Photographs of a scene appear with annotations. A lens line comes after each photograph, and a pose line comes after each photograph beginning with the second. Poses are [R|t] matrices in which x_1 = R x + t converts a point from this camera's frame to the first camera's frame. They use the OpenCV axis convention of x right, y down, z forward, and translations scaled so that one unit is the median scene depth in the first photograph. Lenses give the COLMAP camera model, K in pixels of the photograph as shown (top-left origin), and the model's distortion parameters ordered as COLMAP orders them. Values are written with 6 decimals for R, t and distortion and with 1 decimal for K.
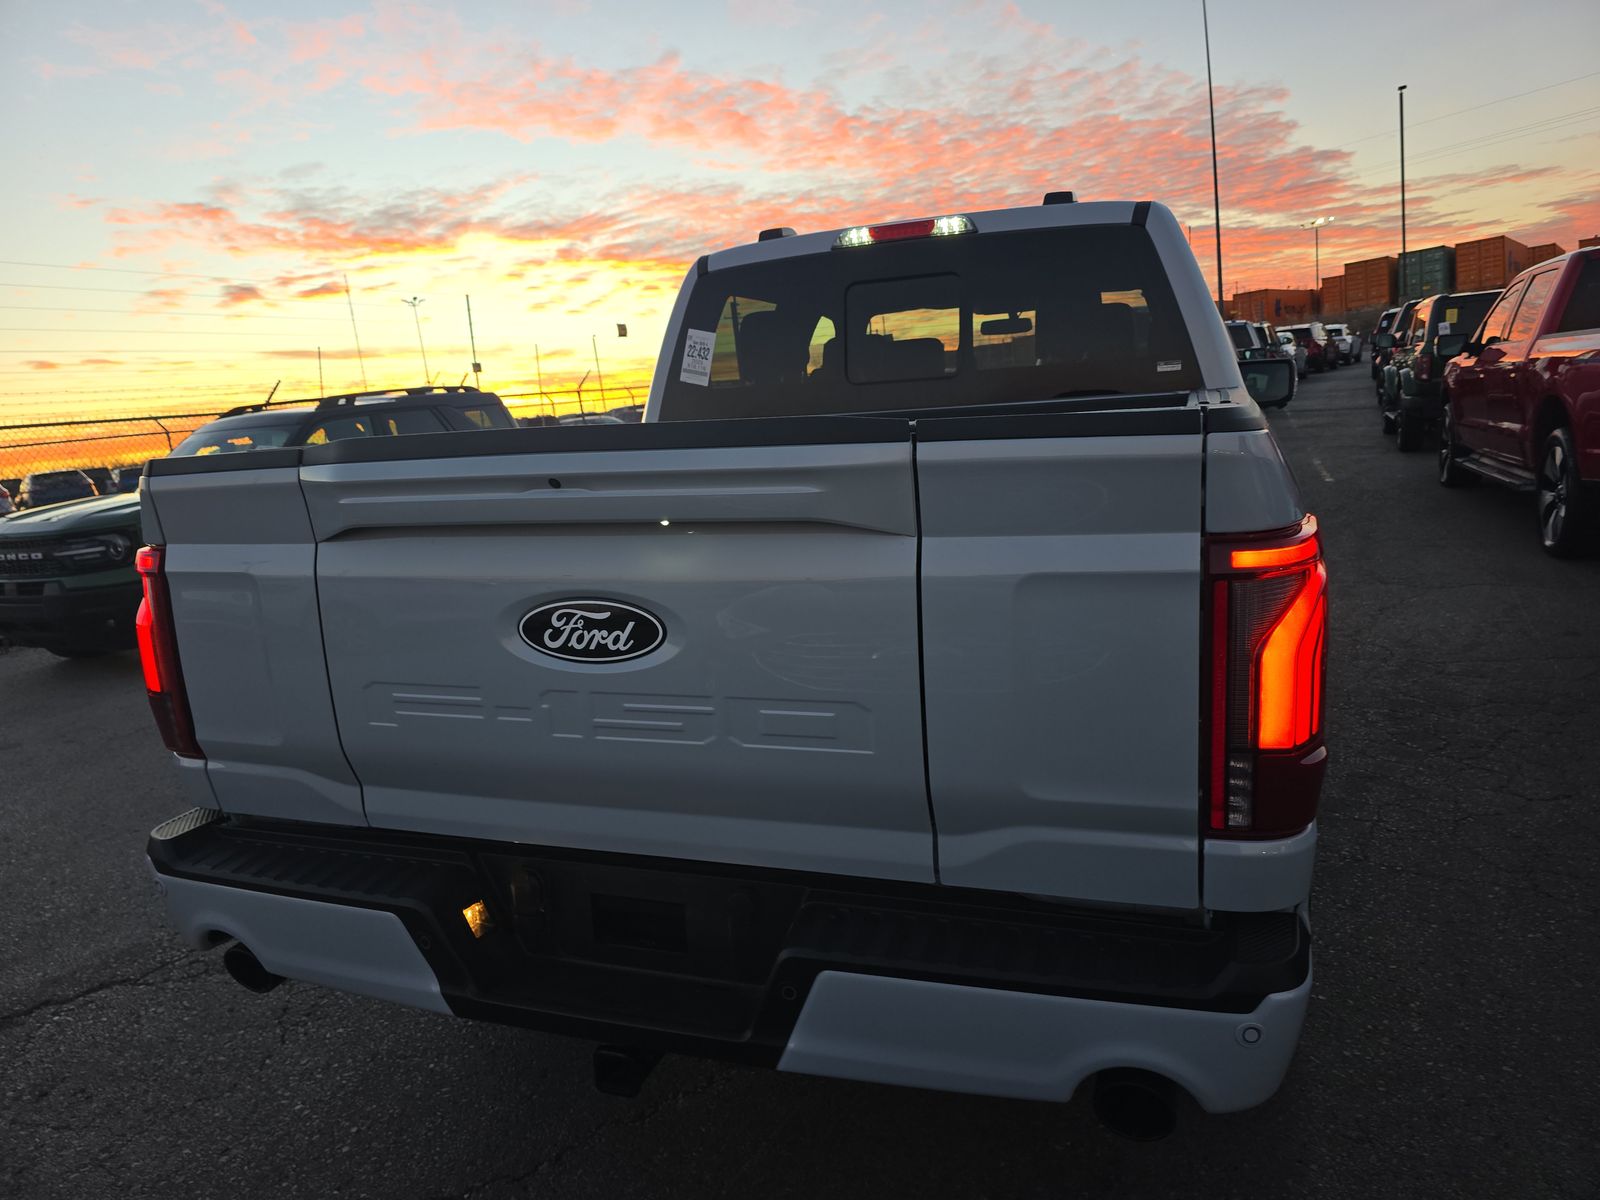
lens RADIAL K [[1079.2, 0, 791.7], [0, 1079.2, 609.9], [0, 0, 1]] dist [0.051855, -0.039095]
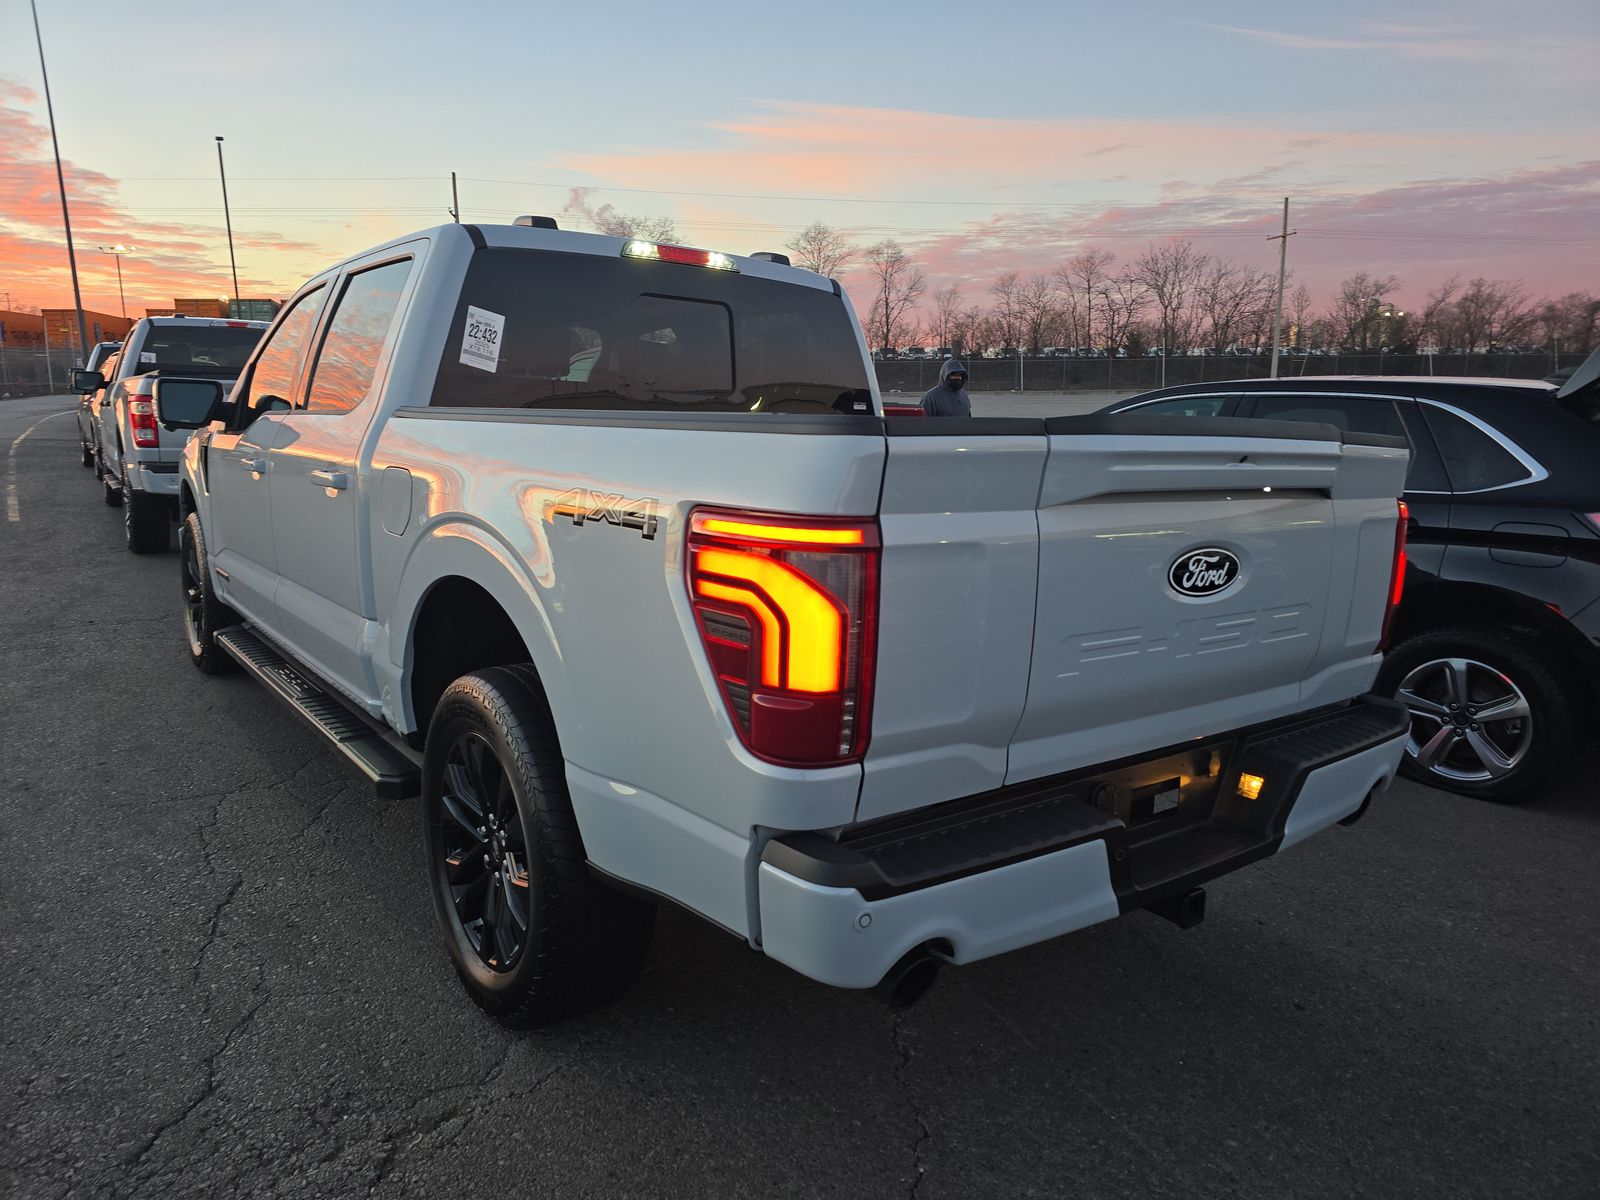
lens RADIAL K [[1079.2, 0, 808.0], [0, 1079.2, 597.7], [0, 0, 1]] dist [0.051855, -0.039095]
pose [[0.526505, -0.055369, 0.848367, -0.772892], [0.095134, 0.995447, 0.005927, -0.001746], [-0.844833, 0.077588, 0.529375, 0.343337]]
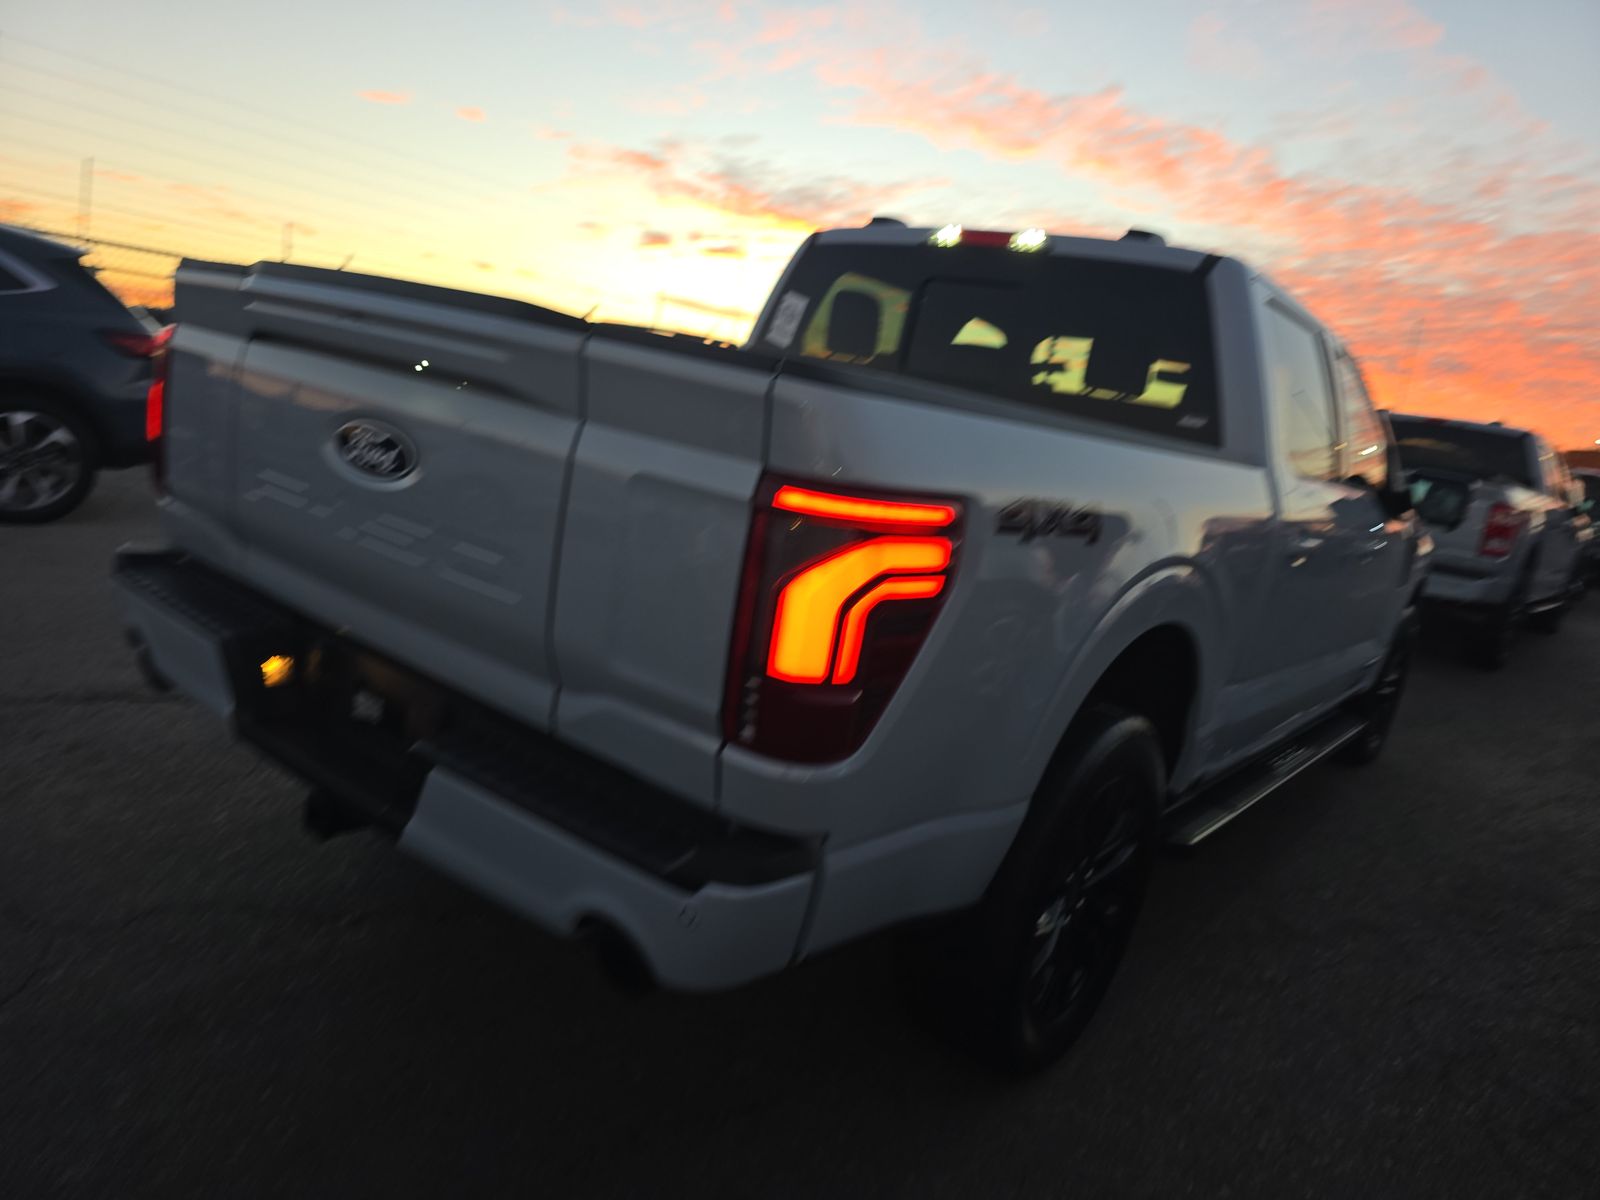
lens RADIAL K [[1079.2, 0, 798.8], [0, 1079.2, 594.6], [0, 0, 1]] dist [0.051855, -0.039095]
pose [[0.926910, 0.276659, -0.253570, 0.295347], [-0.282917, 0.959067, 0.012206, 0.012547], [0.246568, 0.060426, 0.967240, -0.023949]]
